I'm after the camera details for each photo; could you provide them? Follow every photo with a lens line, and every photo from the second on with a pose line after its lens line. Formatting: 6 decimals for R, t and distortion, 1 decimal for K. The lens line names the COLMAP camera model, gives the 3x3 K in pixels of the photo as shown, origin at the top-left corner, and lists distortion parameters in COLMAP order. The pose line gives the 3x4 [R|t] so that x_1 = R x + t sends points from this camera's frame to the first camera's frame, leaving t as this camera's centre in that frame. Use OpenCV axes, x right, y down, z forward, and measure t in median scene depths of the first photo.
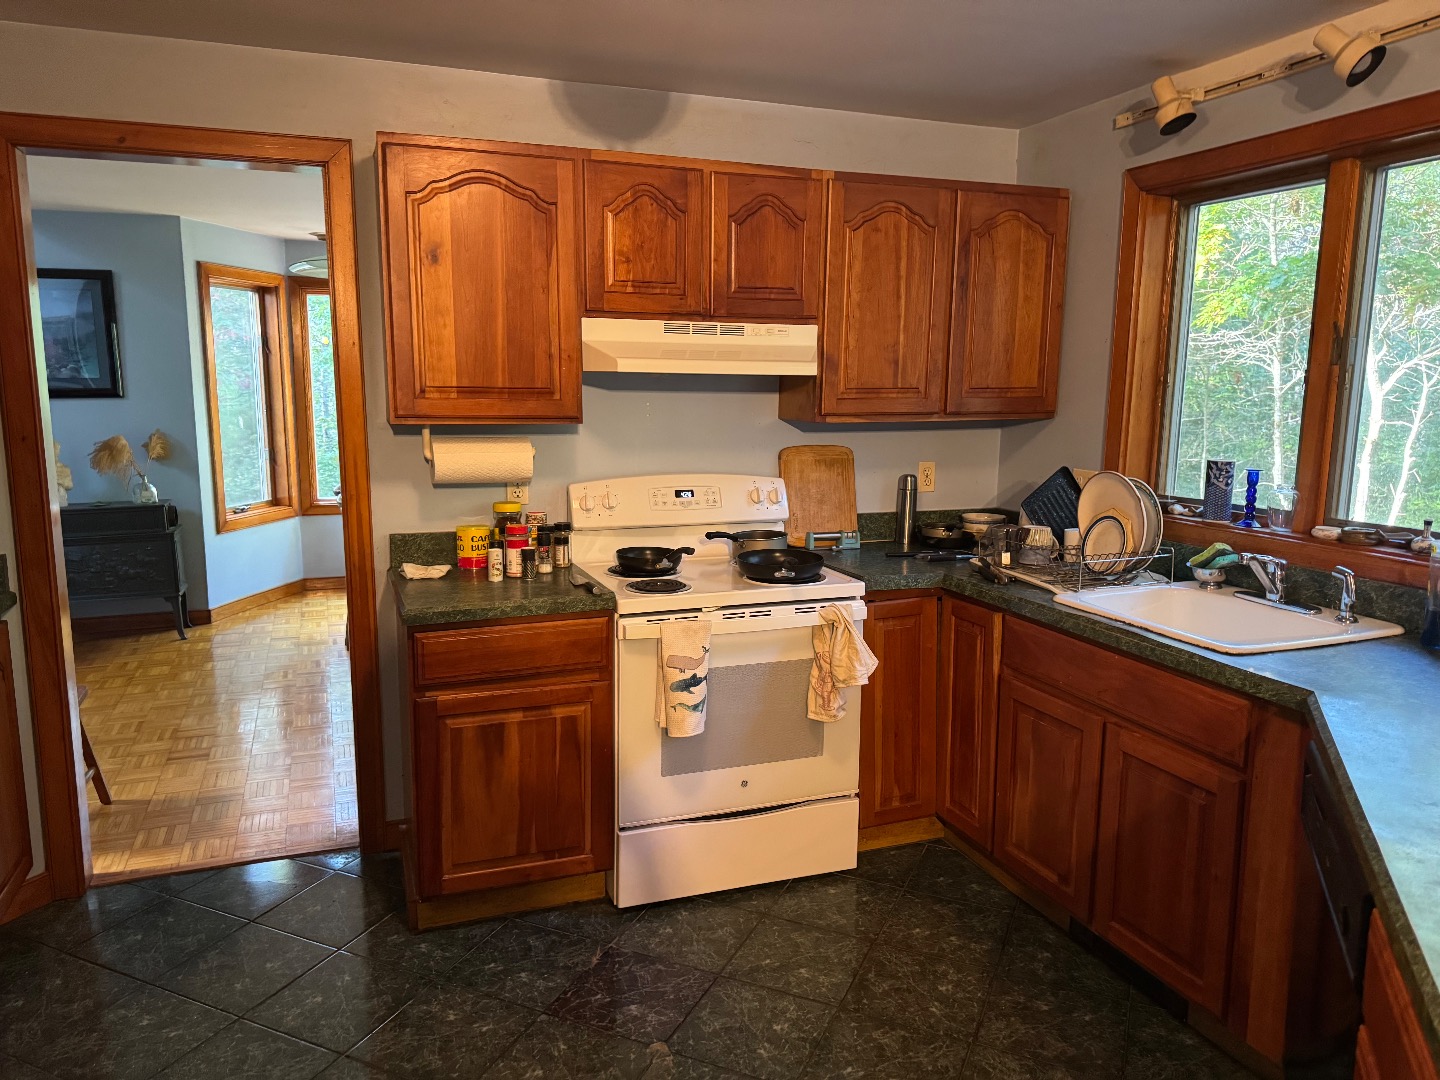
lens RADIAL K [[1017.3, 0, 713.1], [0, 1017.3, 542.4], [0, 0, 1]] dist [0.131070, -0.230225]
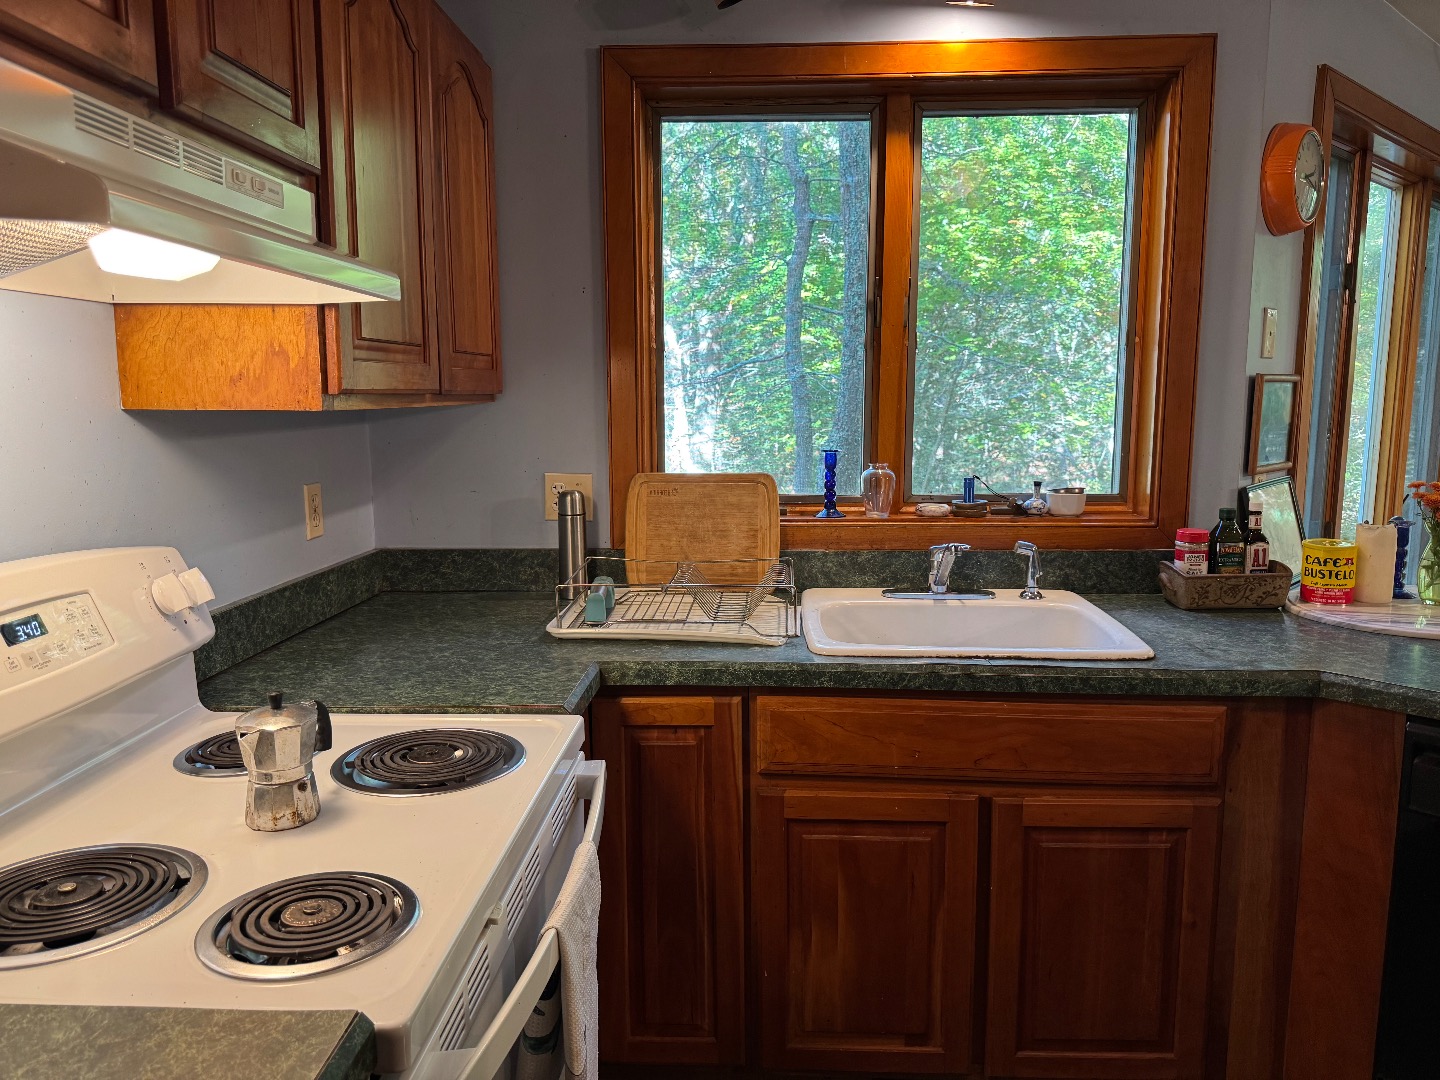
lens RADIAL K [[1023.3, 0, 720.0], [0, 1023.3, 540.0], [0, 0, 1]] dist [0.034770, -0.051963]
pose [[0.400975, -0.137344, 0.905735, -0.505383], [0.149363, 0.985269, 0.083280, -0.144054], [-0.903831, 0.101890, 0.415582, 1.315659]]
